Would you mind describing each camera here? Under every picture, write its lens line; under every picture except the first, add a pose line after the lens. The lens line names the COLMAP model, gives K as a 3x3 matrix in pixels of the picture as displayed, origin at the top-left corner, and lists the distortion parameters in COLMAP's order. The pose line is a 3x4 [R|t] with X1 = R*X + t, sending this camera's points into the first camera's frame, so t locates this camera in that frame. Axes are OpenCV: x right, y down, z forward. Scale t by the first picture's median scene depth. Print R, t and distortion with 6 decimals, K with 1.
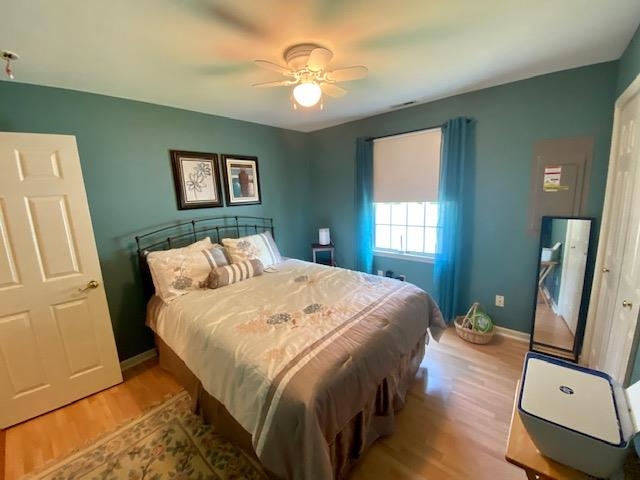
lens RADIAL K [[262.8, 0, 318.9], [0, 262.8, 237.5], [0, 0, 1]] dist [-0.001984, -0.000582]
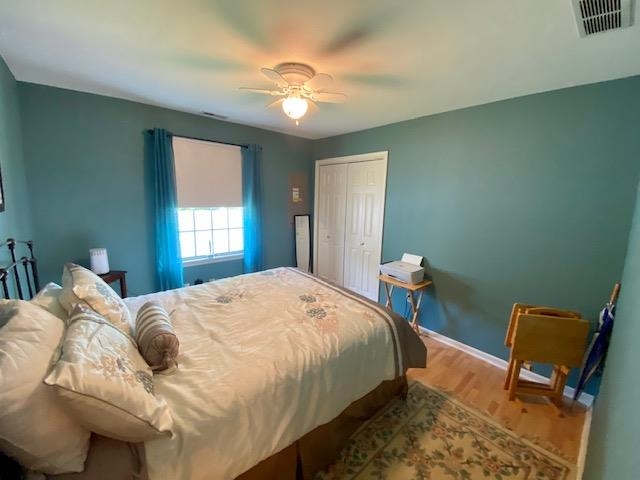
lens RADIAL K [[262.8, 0, 318.9], [0, 262.8, 237.5], [0, 0, 1]] dist [-0.001984, -0.000582]
pose [[0.128859, -0.107204, 0.985851, -0.703192], [0.141540, 0.985949, 0.088714, -0.052444], [-0.981510, 0.128106, 0.142223, 0.484832]]
